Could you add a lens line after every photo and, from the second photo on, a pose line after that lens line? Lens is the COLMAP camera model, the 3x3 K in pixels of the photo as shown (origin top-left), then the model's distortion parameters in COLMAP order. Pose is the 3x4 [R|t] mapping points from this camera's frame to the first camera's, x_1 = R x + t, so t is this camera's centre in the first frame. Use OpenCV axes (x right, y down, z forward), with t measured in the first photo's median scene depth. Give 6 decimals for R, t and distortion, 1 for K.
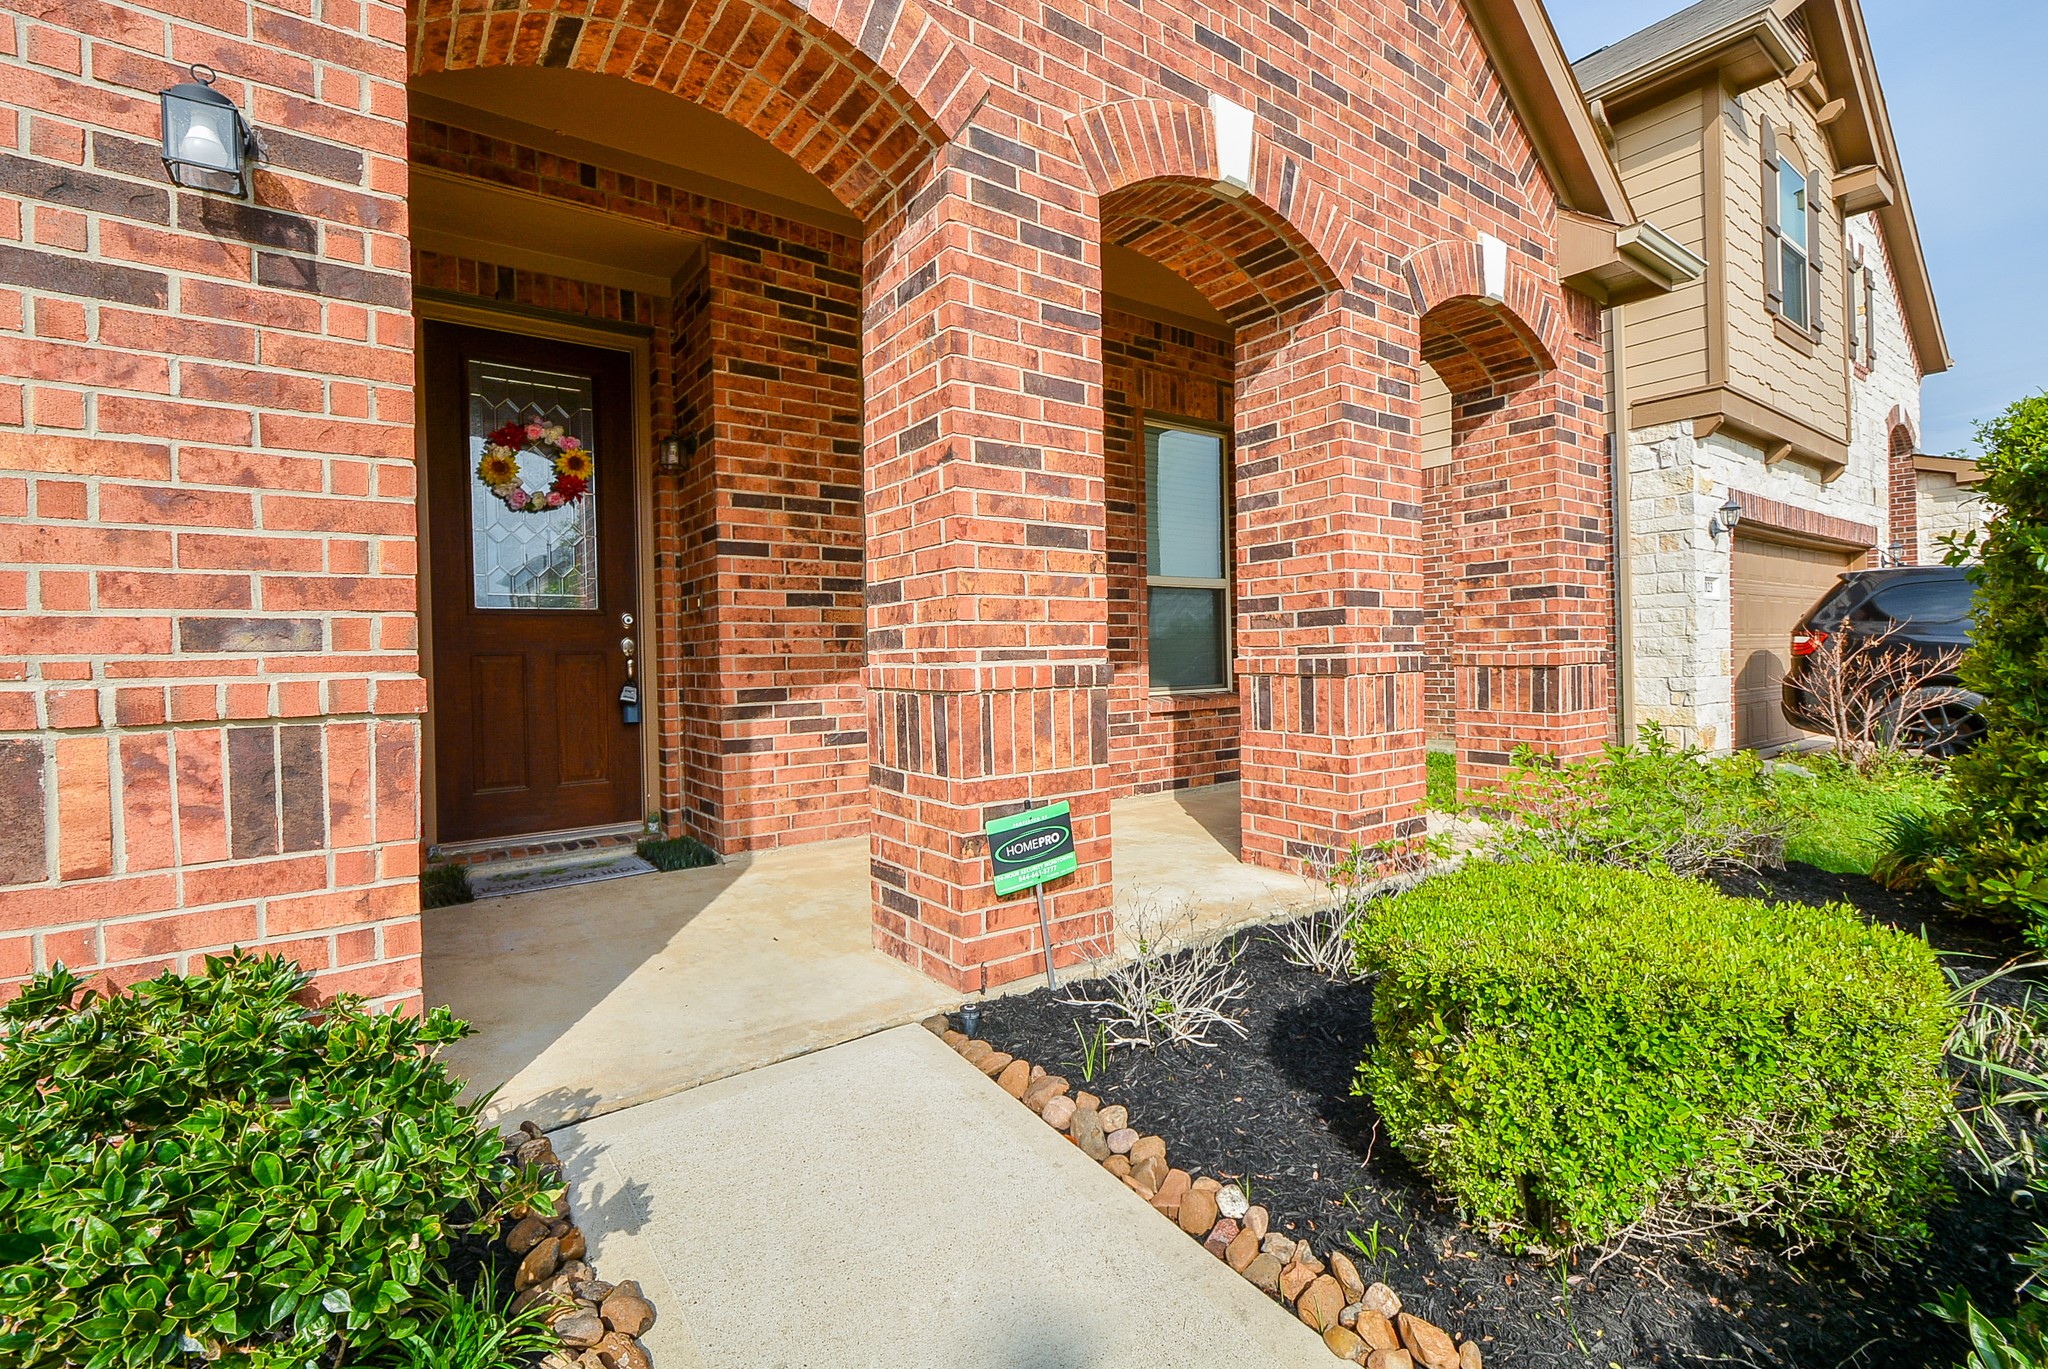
lens RADIAL K [[909.9, 0, 1029.3], [0, 909.9, 667.0], [0, 0, 1]] dist [0.002373, 0.000008]
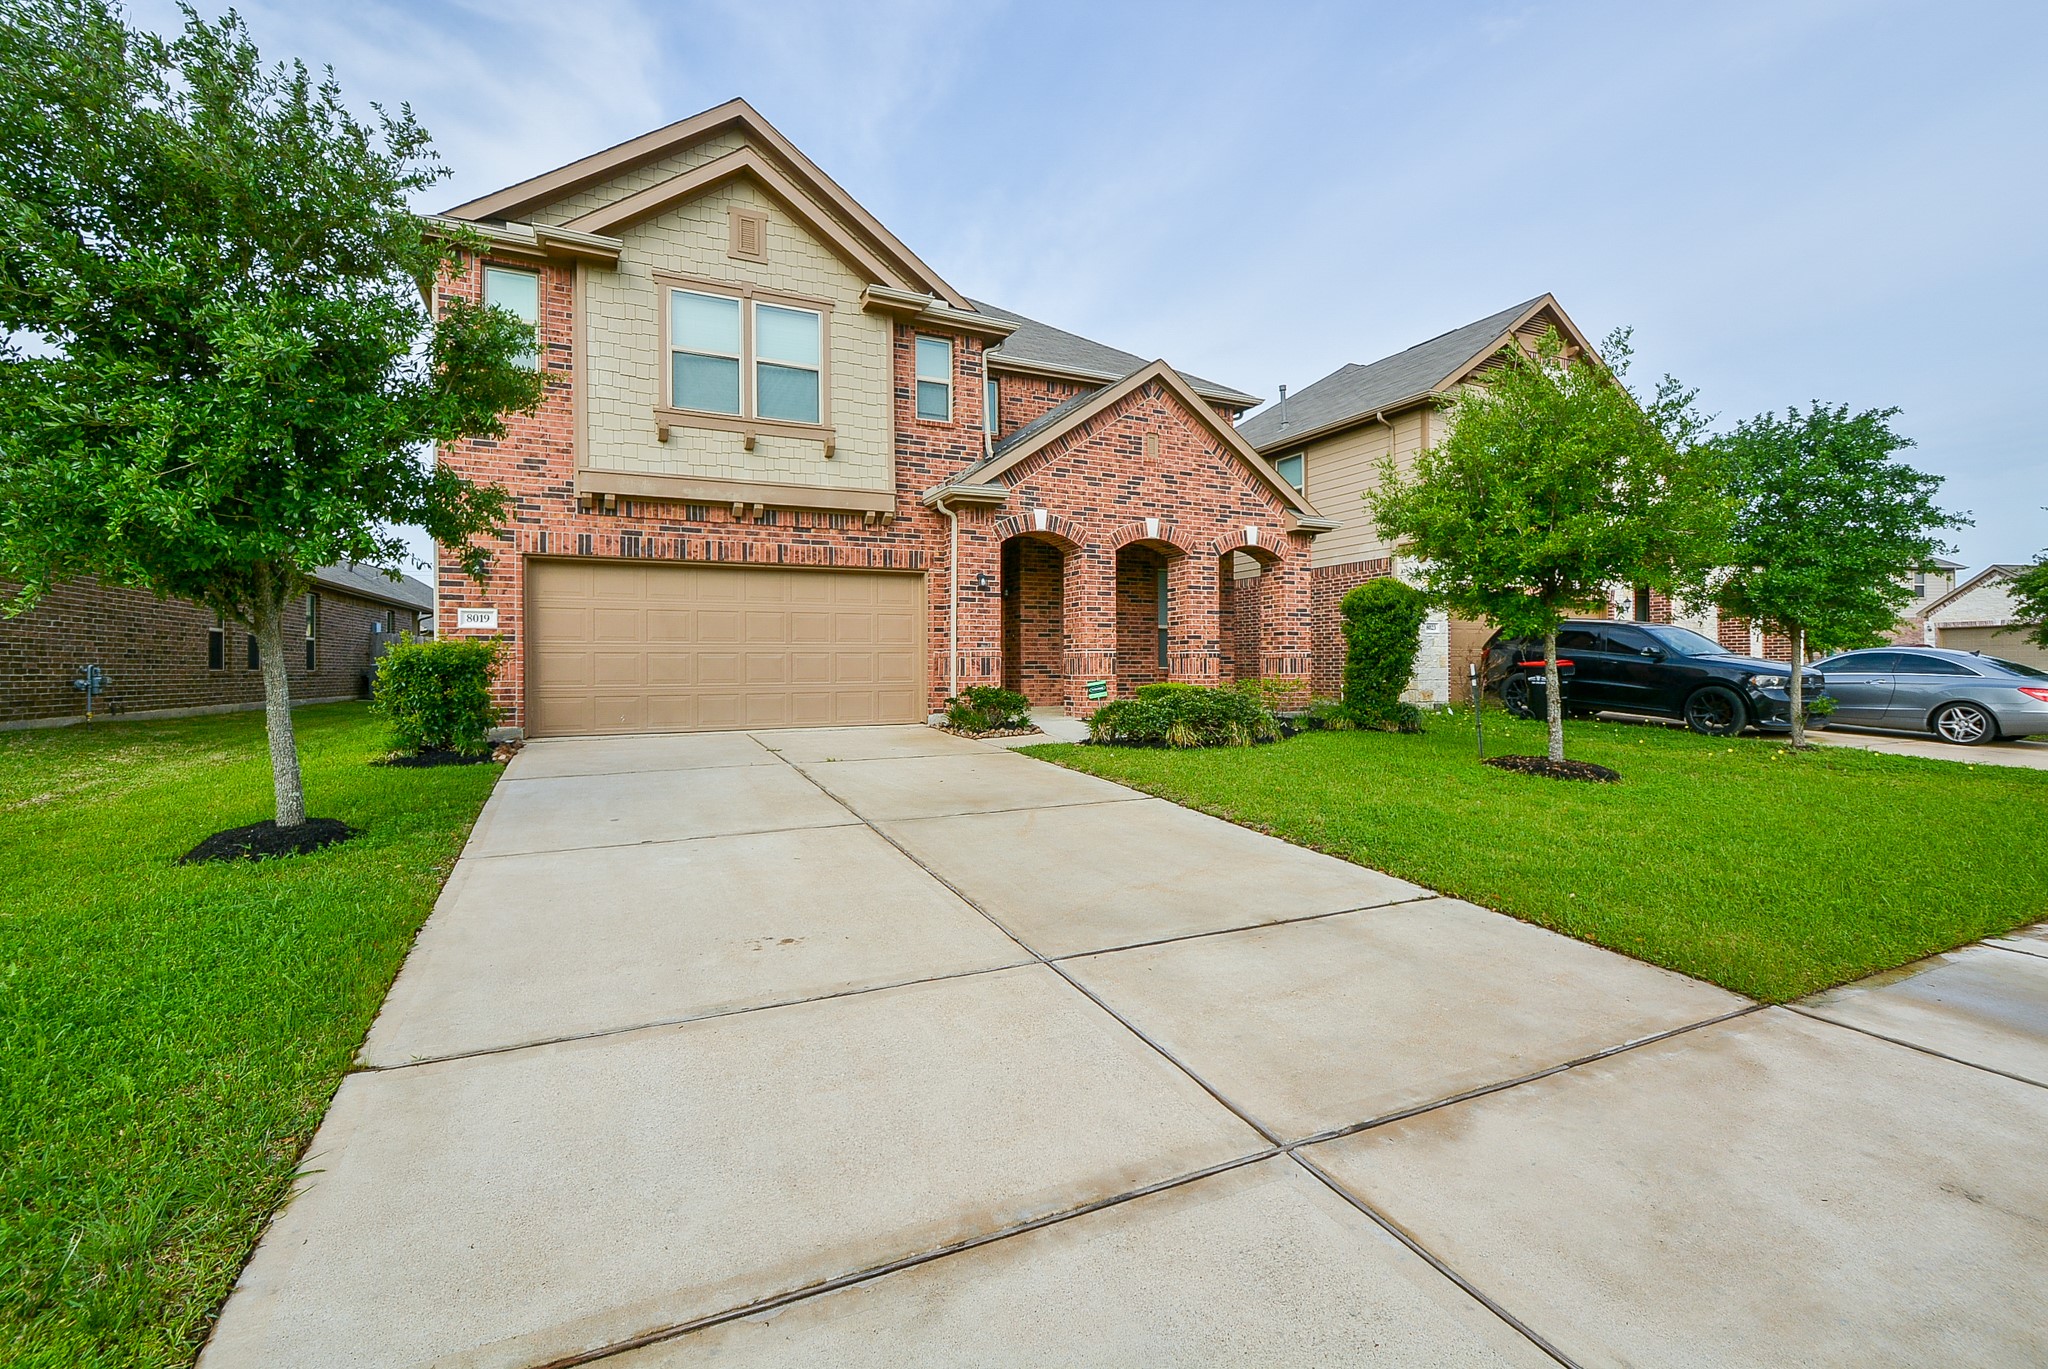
lens RADIAL K [[909.9, 0, 1029.3], [0, 909.9, 667.0], [0, 0, 1]] dist [0.002373, 0.000008]
pose [[0.982618, 0.013970, -0.185111, 0.453570], [-0.015942, 0.999831, -0.009168, 0.105512], [0.184951, 0.011959, 0.982675, -3.199732]]
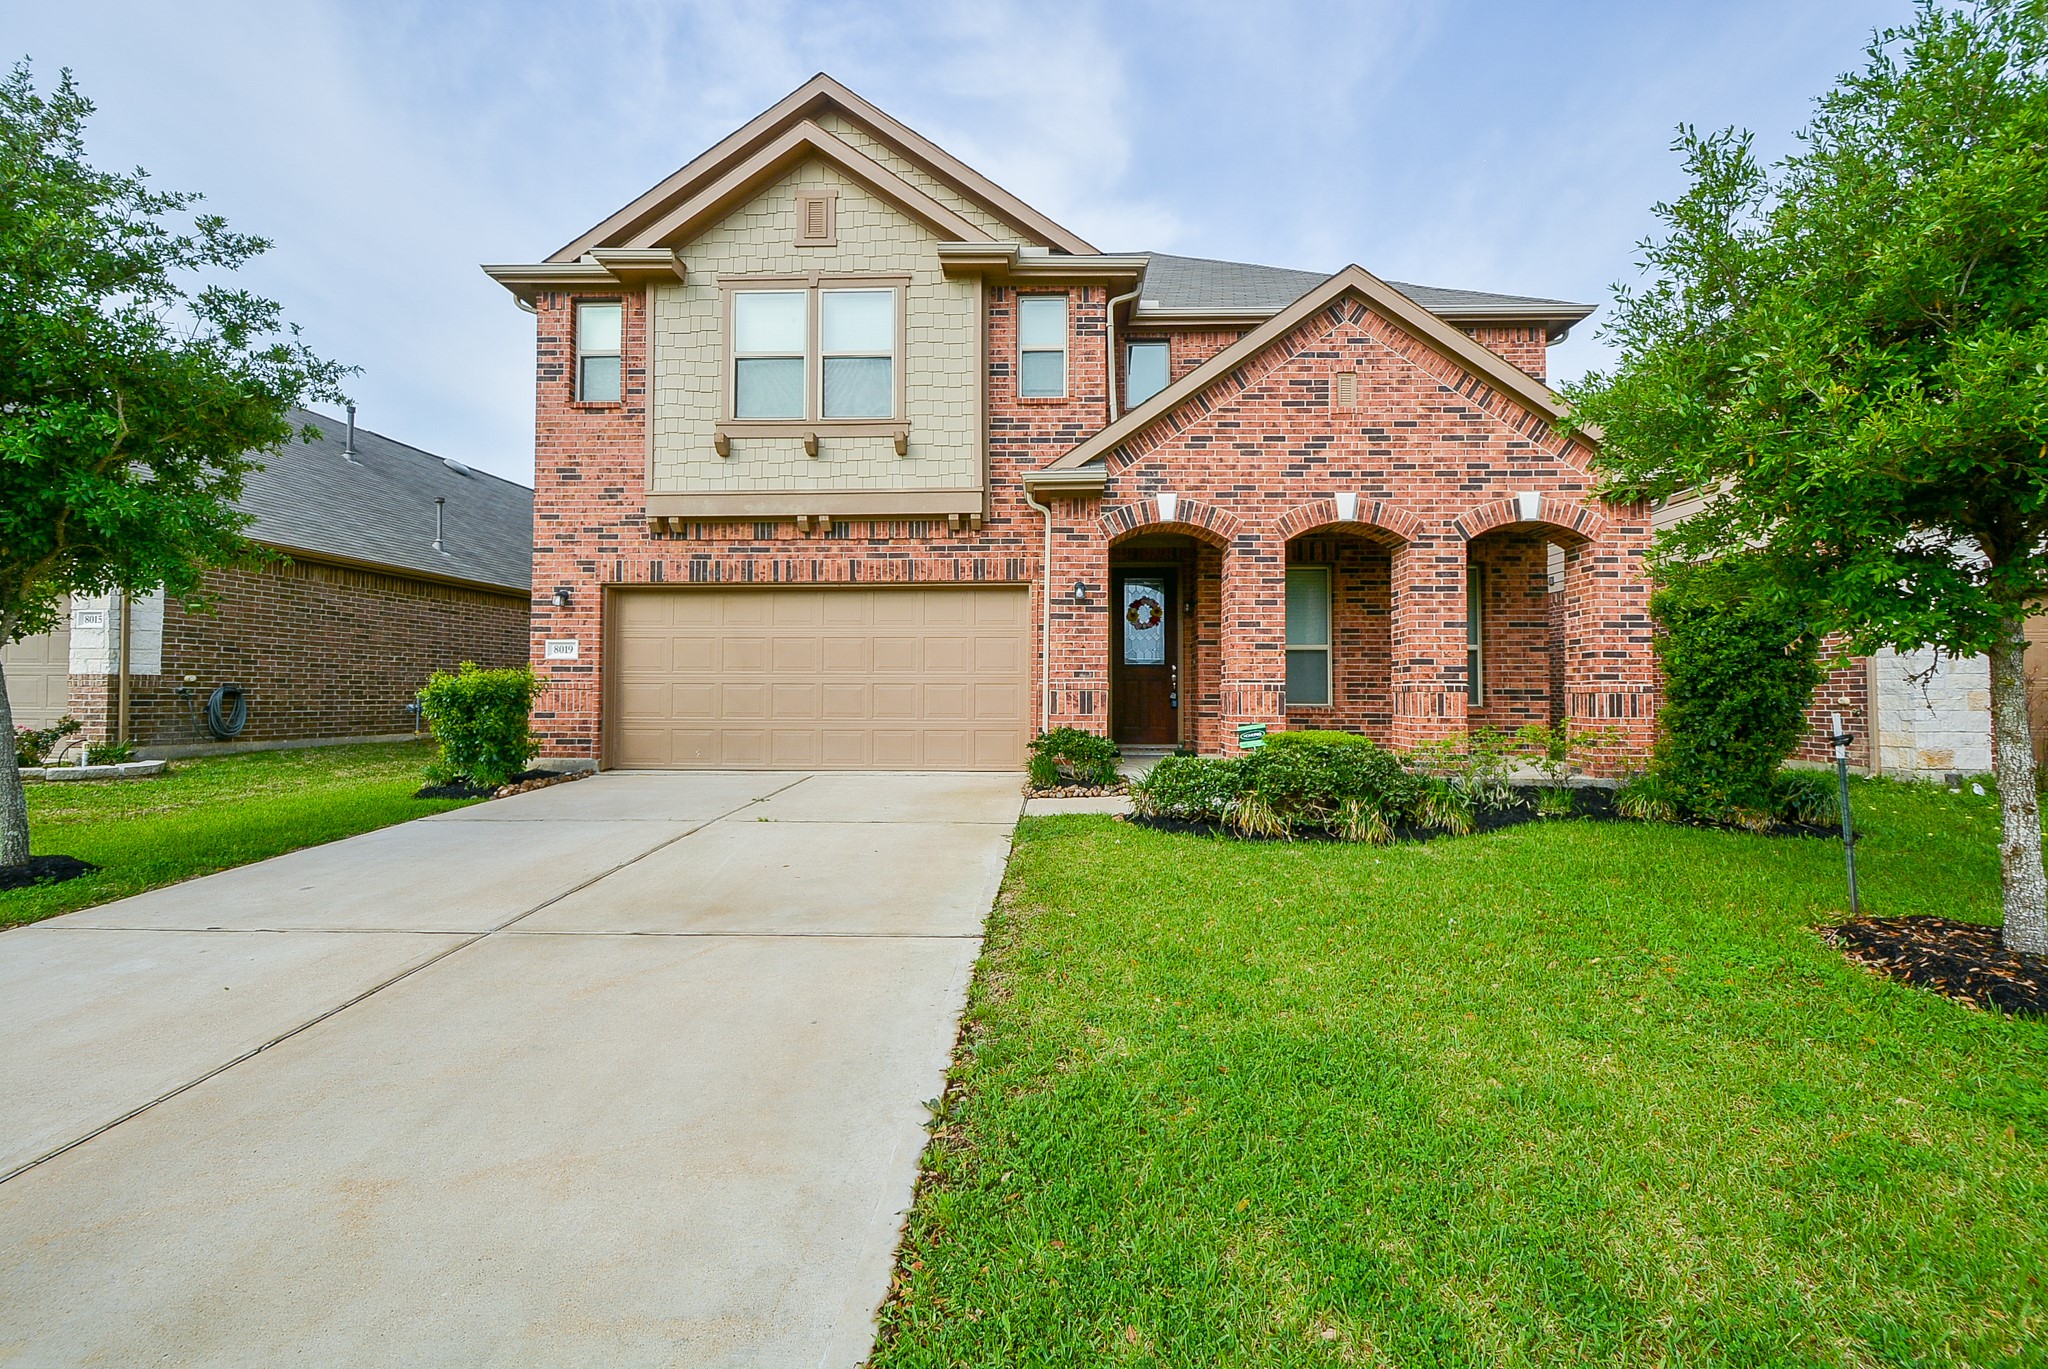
lens RADIAL K [[909.9, 0, 1029.3], [0, 909.9, 667.0], [0, 0, 1]] dist [0.002373, 0.000008]
pose [[0.777766, 0.003423, -0.628545, 1.276901], [-0.026771, 0.999258, -0.027685, 0.043445], [0.627984, 0.038359, 0.777281, -1.886560]]
